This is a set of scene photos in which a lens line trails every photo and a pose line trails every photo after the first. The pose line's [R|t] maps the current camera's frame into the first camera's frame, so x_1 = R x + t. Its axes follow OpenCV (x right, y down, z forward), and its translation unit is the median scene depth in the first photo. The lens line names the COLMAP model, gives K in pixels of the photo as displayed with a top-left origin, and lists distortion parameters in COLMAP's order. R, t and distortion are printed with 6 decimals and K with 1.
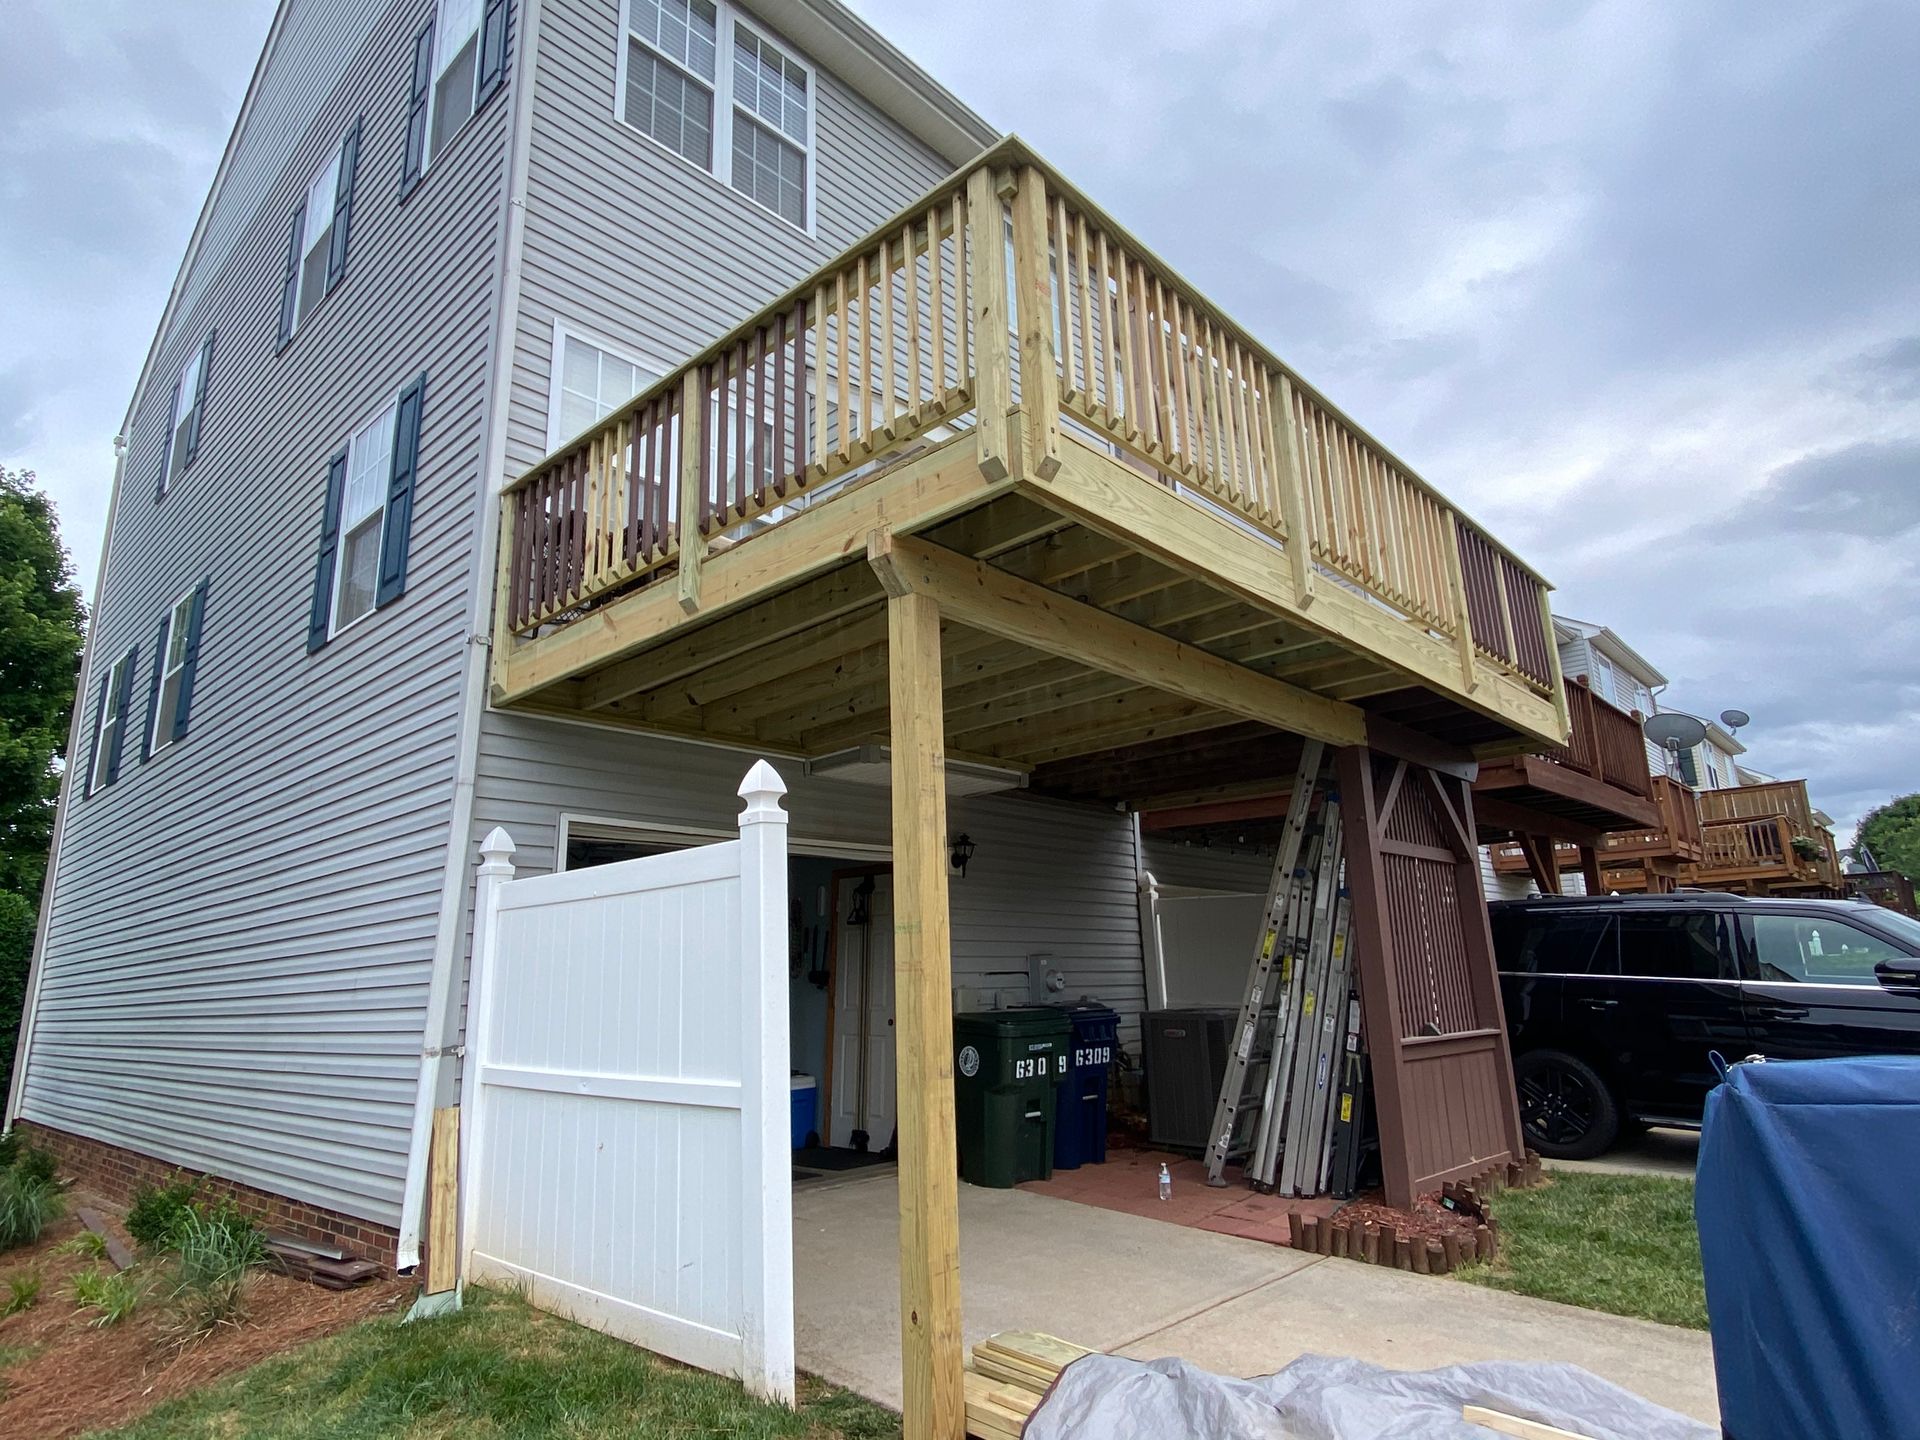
lens RADIAL K [[1102.8, 0, 959.1], [0, 1102.8, 719.5], [0, 0, 1]] dist [0.010121, -0.010381]
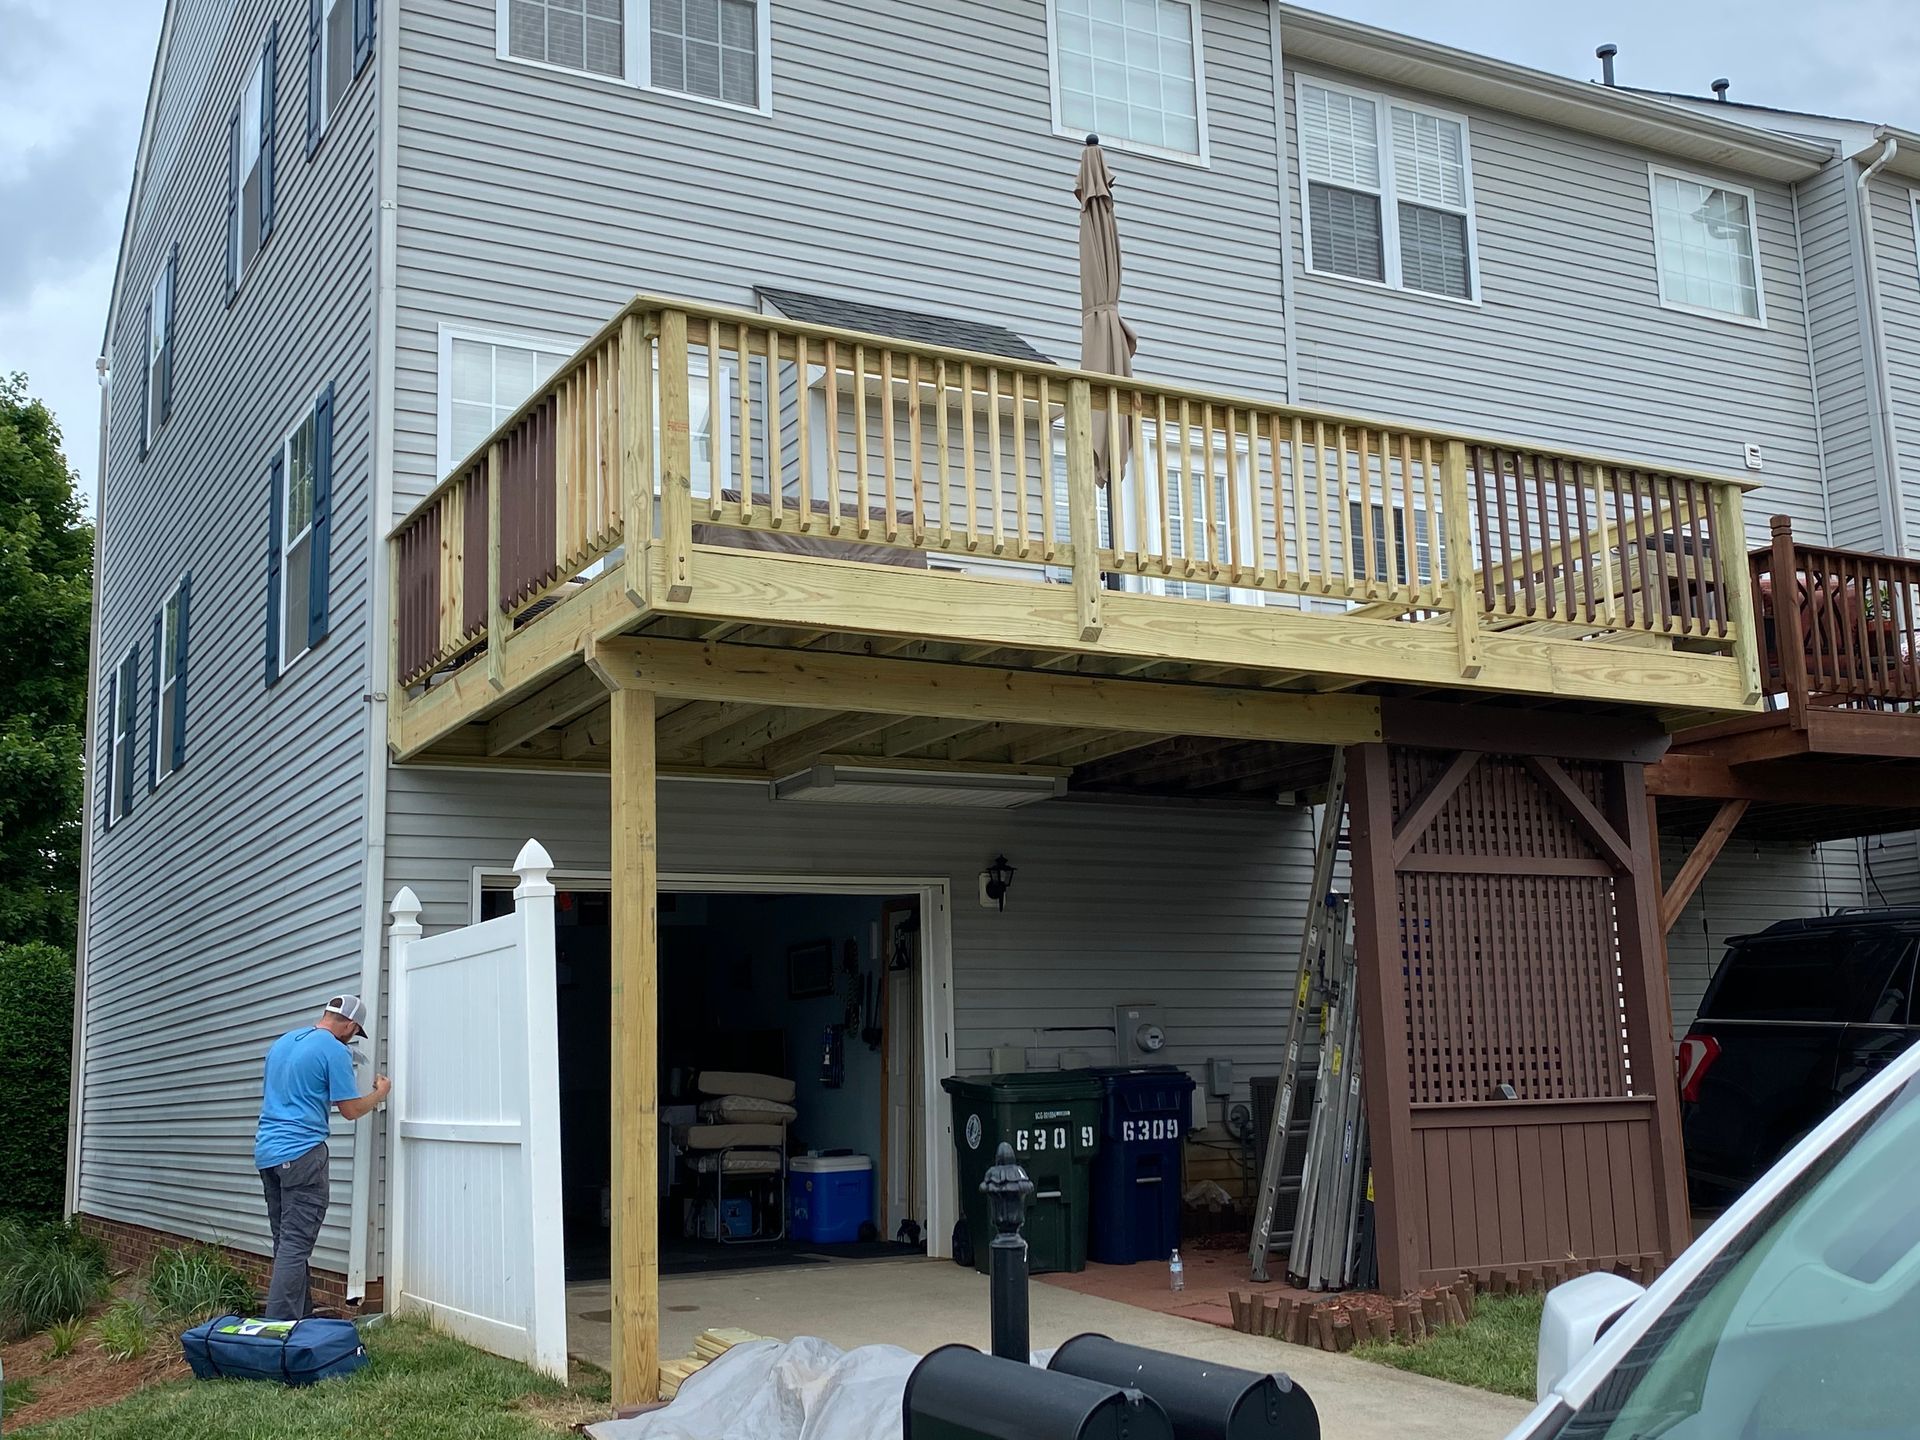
lens RADIAL K [[2124.2, 0, 959.7], [0, 2124.2, 718.6], [0, 0, 1]] dist [0.015266, 0.000000]
pose [[0.949749, -0.054482, -0.308233, 0.532404], [0.077911, 0.994890, 0.064214, -0.111477], [0.303160, -0.085002, 0.949141, -0.528787]]
